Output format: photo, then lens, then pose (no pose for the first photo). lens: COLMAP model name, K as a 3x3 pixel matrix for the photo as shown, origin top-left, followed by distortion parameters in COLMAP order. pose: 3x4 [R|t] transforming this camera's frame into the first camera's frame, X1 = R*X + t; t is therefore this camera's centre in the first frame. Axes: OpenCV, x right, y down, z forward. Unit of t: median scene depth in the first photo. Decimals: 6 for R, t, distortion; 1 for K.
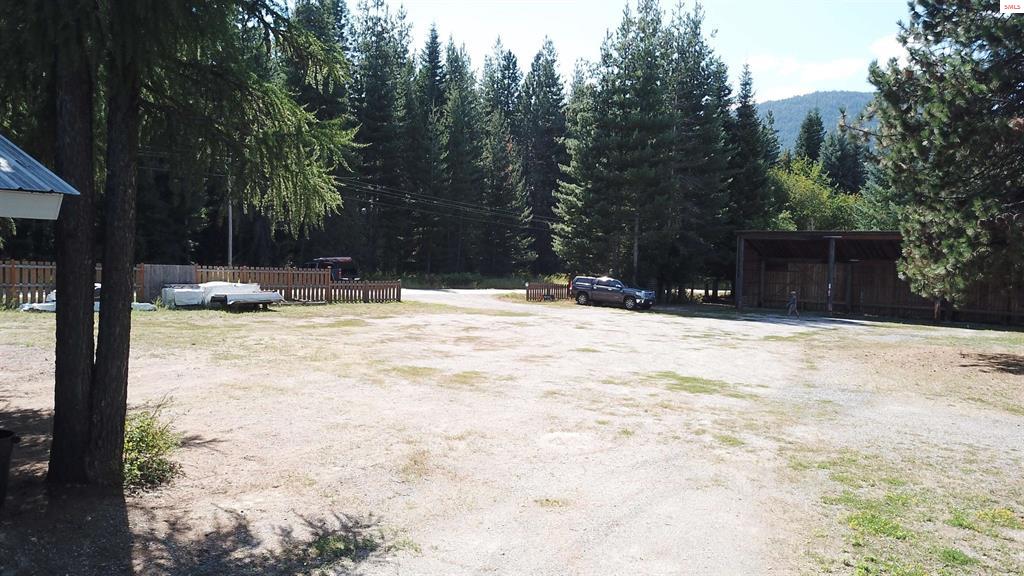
lens RADIAL K [[788.2, 0, 512.0], [0, 788.2, 288.0], [0, 0, 1]] dist [0.011305, 0.001159]
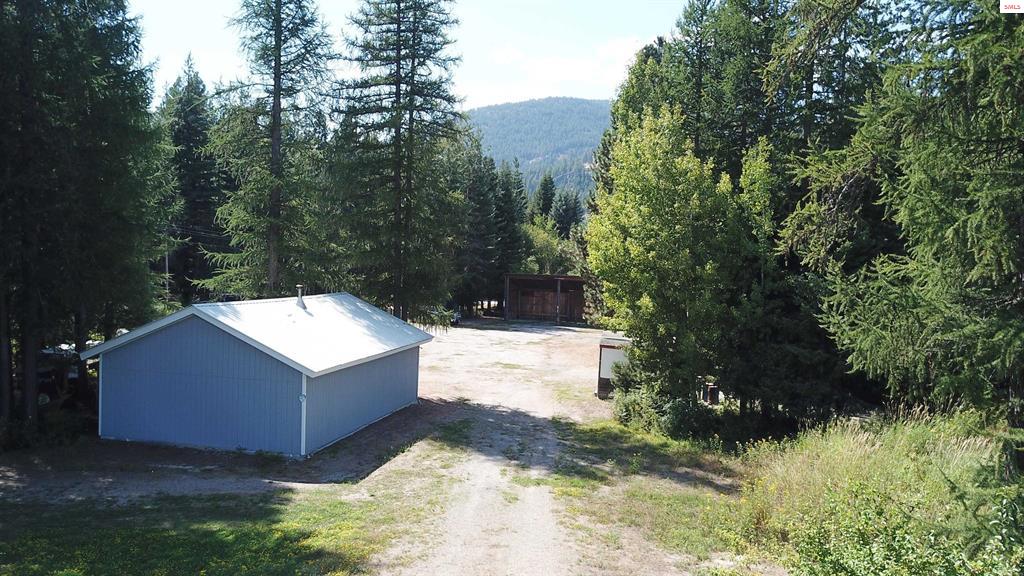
lens RADIAL K [[788.2, 0, 512.0], [0, 788.2, 288.0], [0, 0, 1]] dist [0.011305, 0.001159]
pose [[0.949326, -0.009365, 0.314152, -0.206515], [0.005195, 0.999887, 0.014108, -0.062517], [-0.314249, -0.011762, 0.949268, -0.534260]]
